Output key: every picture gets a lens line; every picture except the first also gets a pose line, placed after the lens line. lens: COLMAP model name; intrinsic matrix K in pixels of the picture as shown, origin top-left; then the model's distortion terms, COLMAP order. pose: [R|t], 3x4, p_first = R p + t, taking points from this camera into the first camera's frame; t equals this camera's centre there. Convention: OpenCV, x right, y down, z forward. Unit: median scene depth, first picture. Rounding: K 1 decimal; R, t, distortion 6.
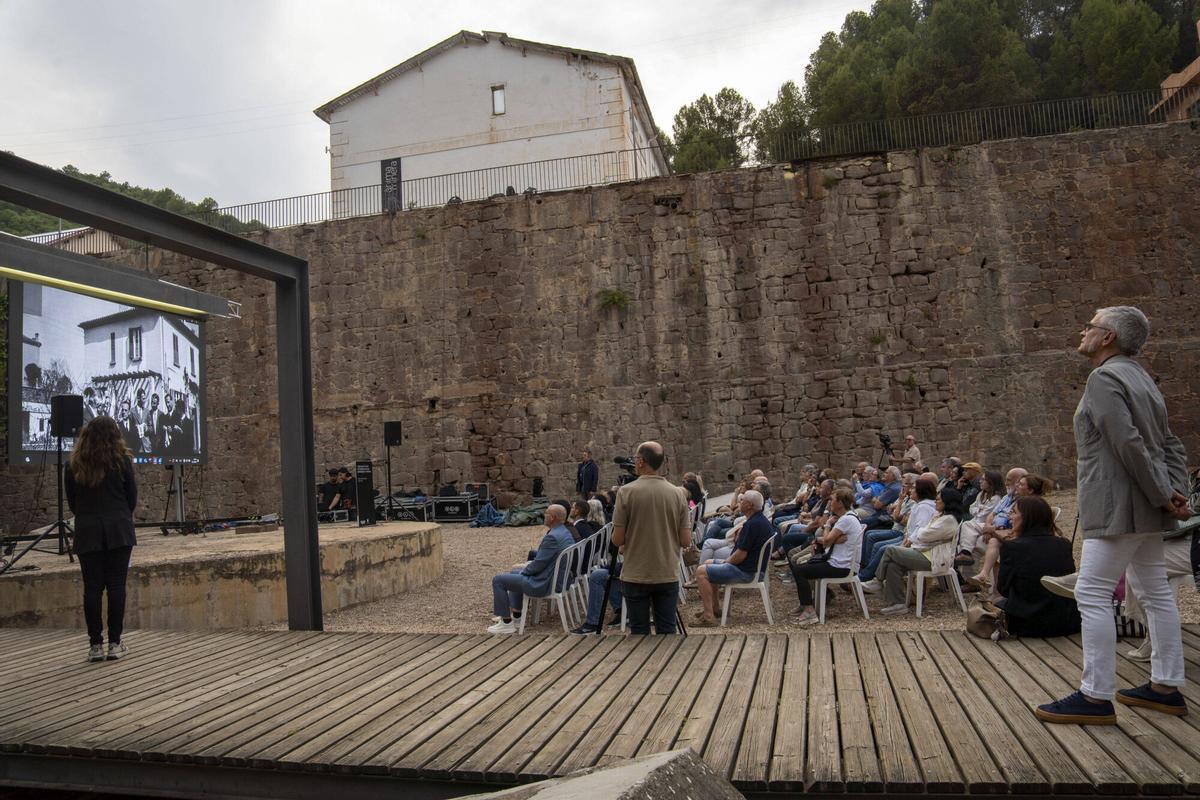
lens RADIAL K [[846.3, 0, 603.7], [0, 846.3, 398.9], [0, 0, 1]] dist [-0.132880, 0.085926]
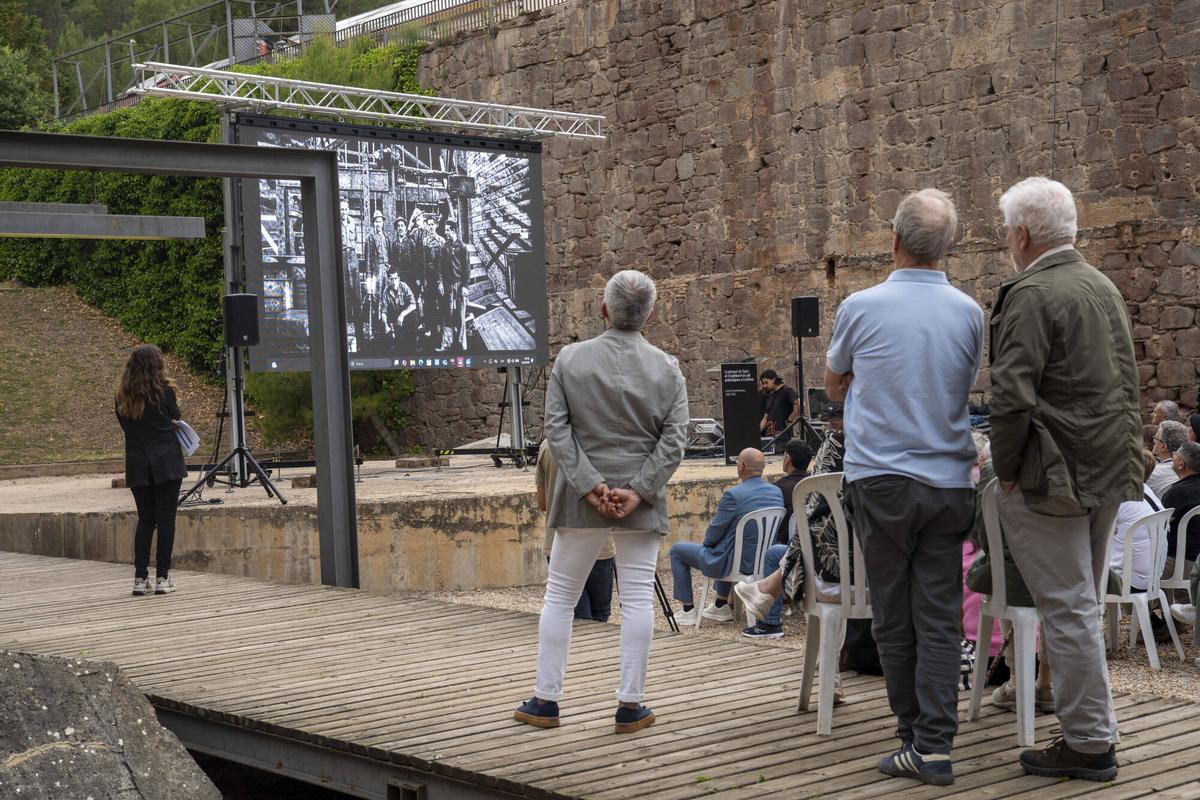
lens RADIAL K [[1724.1, 0, 608.2], [0, 1724.1, 394.5], [0, 0, 1]] dist [0.162425, 0.000000]
pose [[0.806450, 0.025040, -0.590771, 0.248273], [0.043783, 0.993832, 0.101891, -0.024644], [0.589679, -0.108036, 0.800379, -0.071469]]
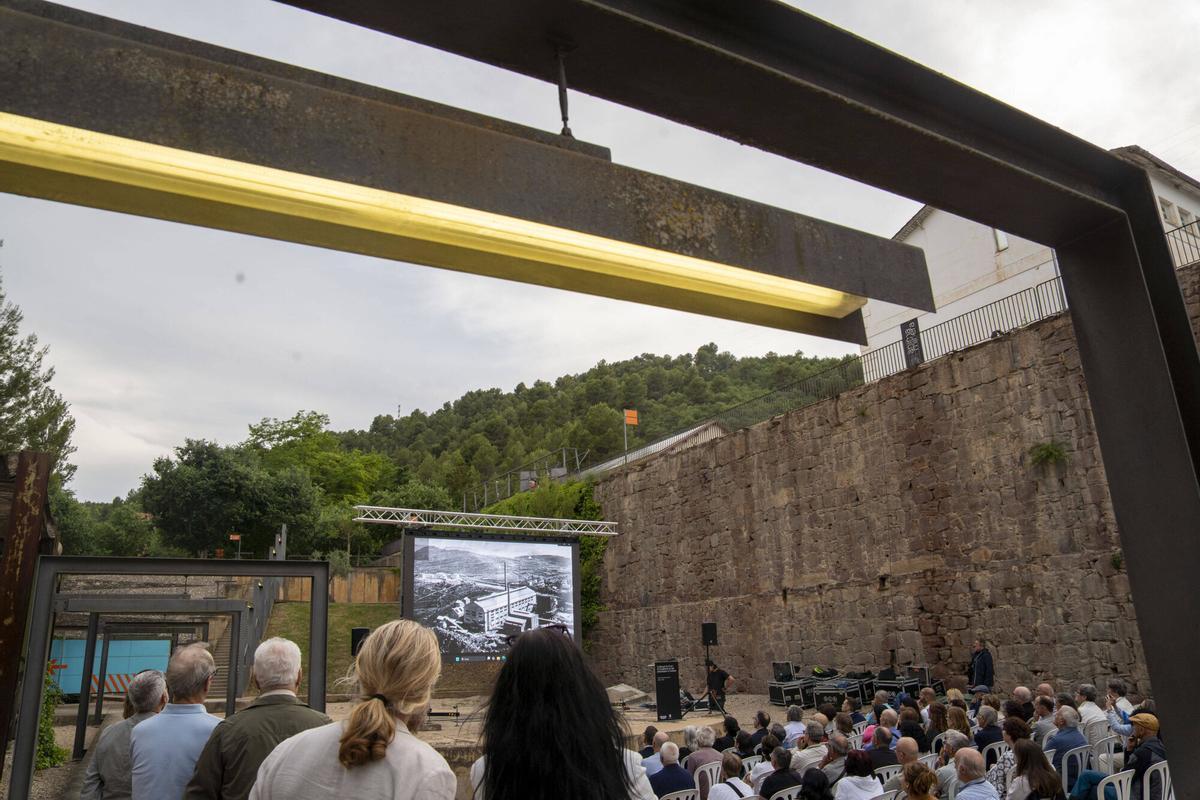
lens RADIAL K [[846.3, 0, 601.7], [0, 846.3, 397.4], [0, 0, 1]] dist [-0.132880, 0.085926]
pose [[0.677357, -0.181097, -0.713016, 0.316129], [0.058270, 0.979389, -0.193398, -0.037815], [0.733343, 0.089452, 0.673948, 0.083271]]
